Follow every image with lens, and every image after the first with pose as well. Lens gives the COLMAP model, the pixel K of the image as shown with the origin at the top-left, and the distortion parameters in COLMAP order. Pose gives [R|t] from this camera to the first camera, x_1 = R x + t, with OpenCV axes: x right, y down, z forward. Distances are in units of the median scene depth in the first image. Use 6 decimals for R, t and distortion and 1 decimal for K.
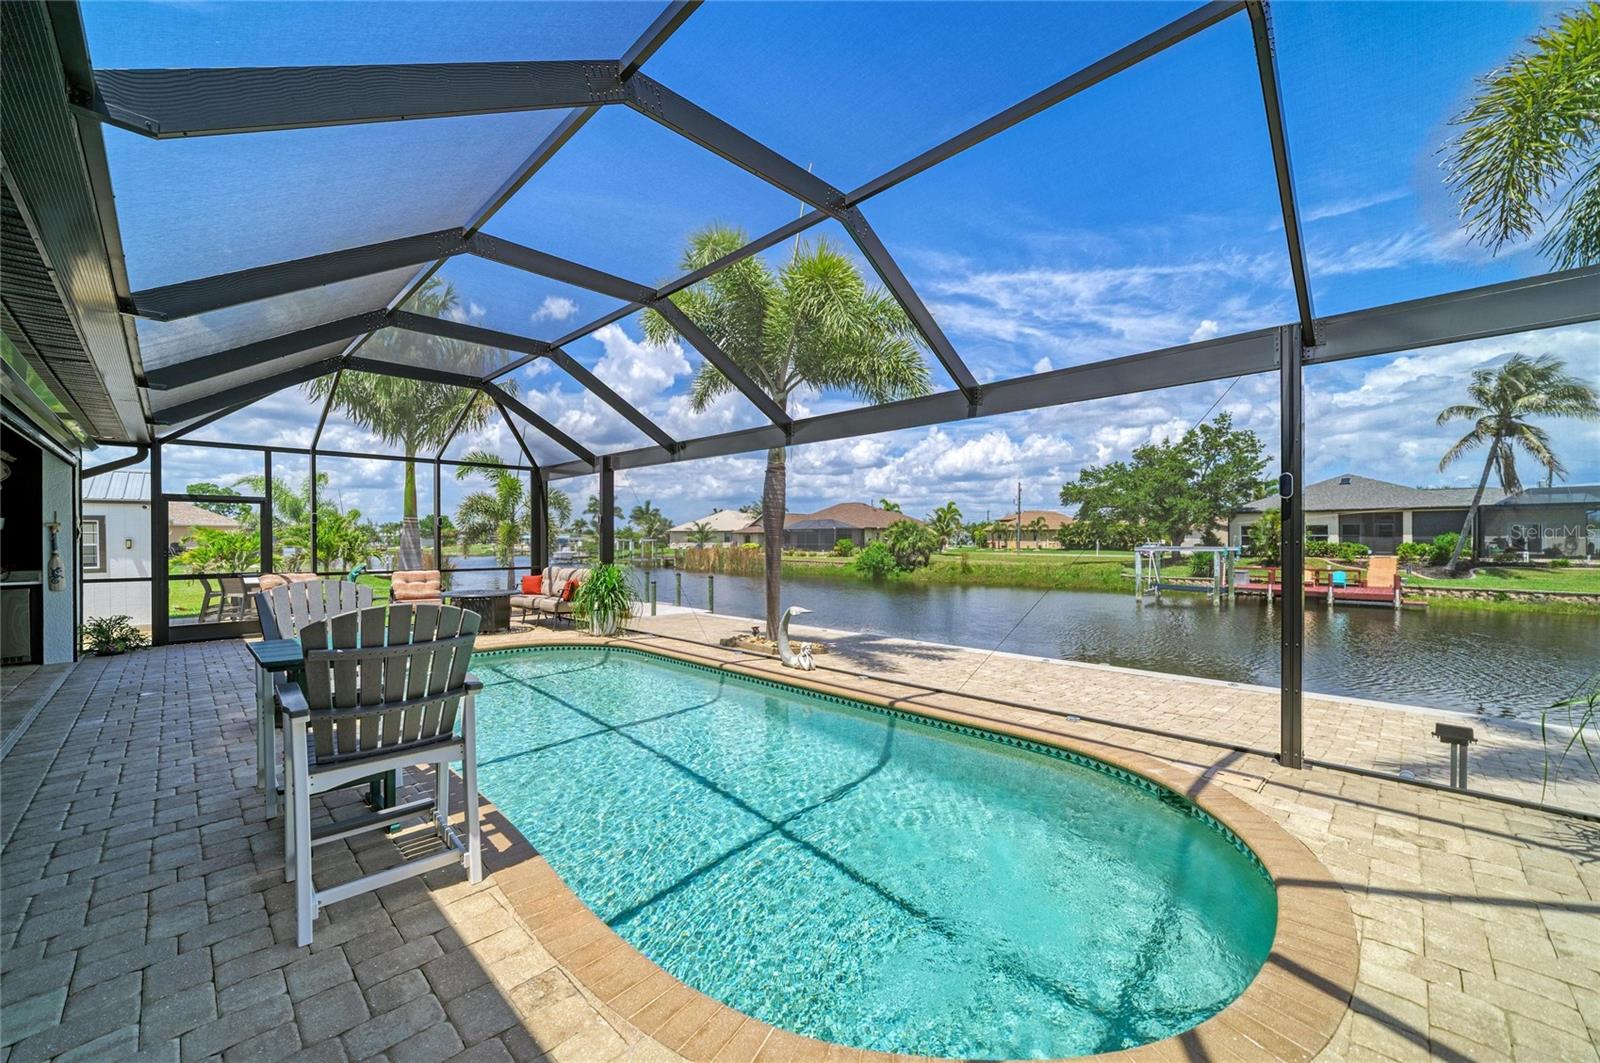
lens RADIAL K [[630.2, 0, 805.7], [0, 630.2, 537.4], [0, 0, 1]] dist [-0.011259, 0.004606]
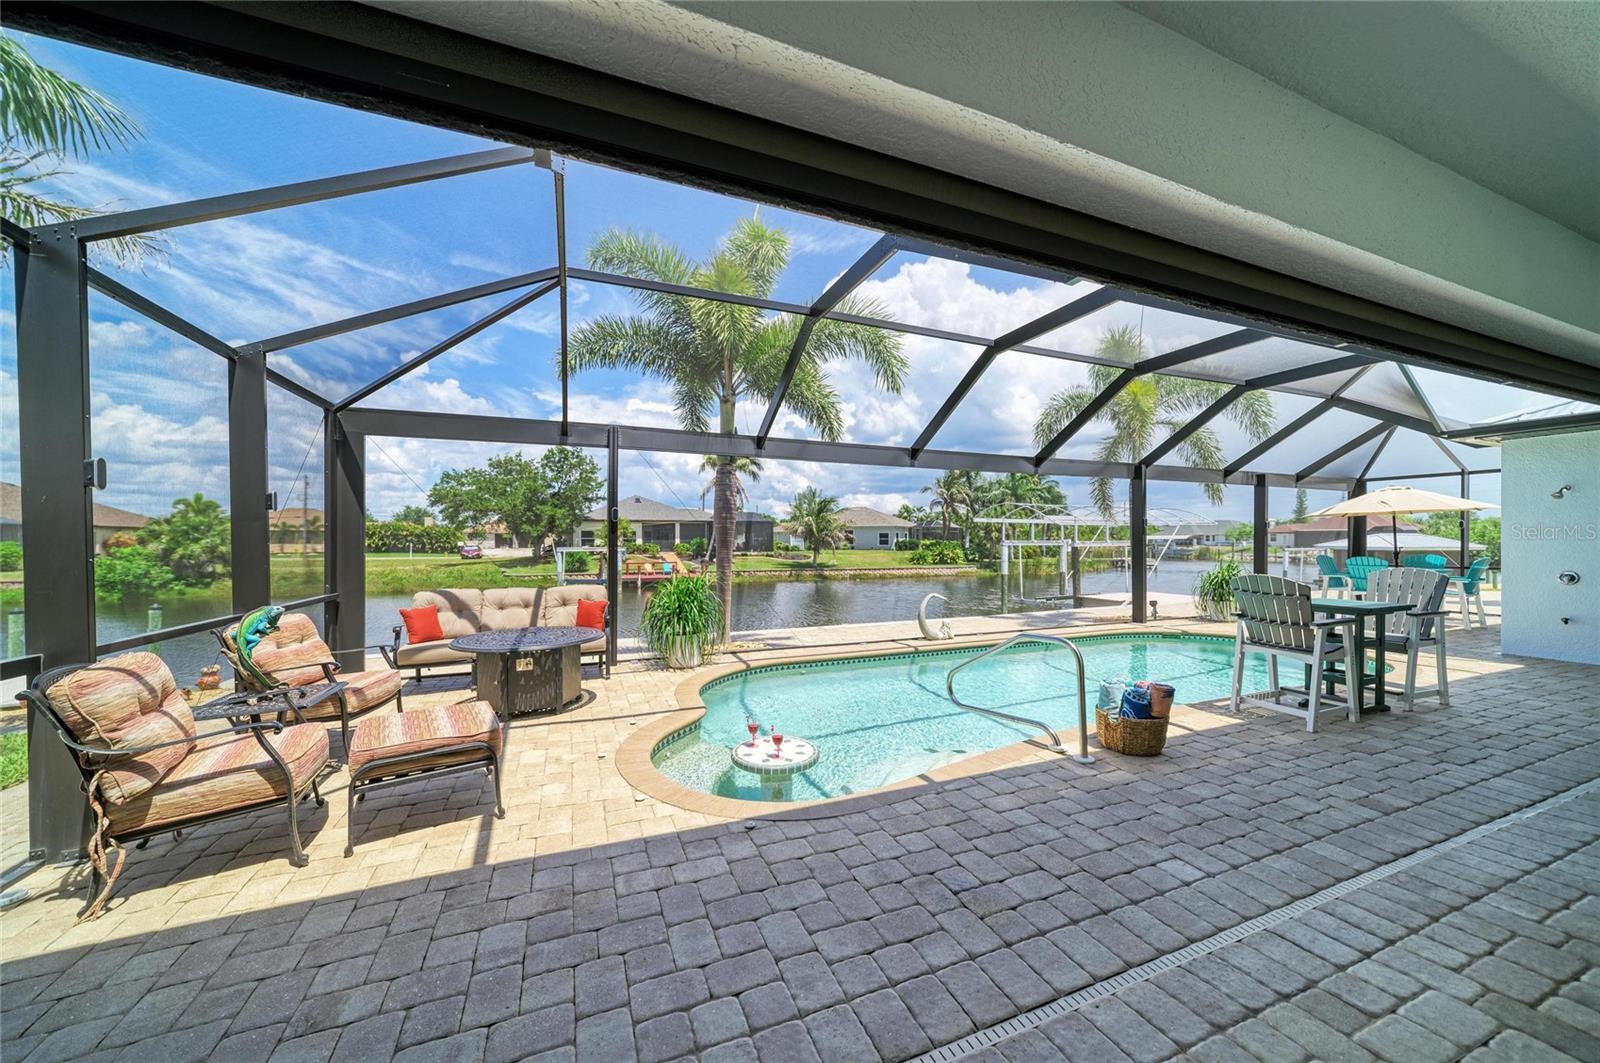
lens RADIAL K [[595.2, 0, 803.4], [0, 595.2, 539.3], [0, 0, 1]] dist [-0.009984, 0.002307]
pose [[0.399764, 0.001613, 0.916617, -0.245053], [-0.000890, 0.999999, -0.001372, -0.000052], [-0.916618, -0.000267, 0.399765, 0.132548]]
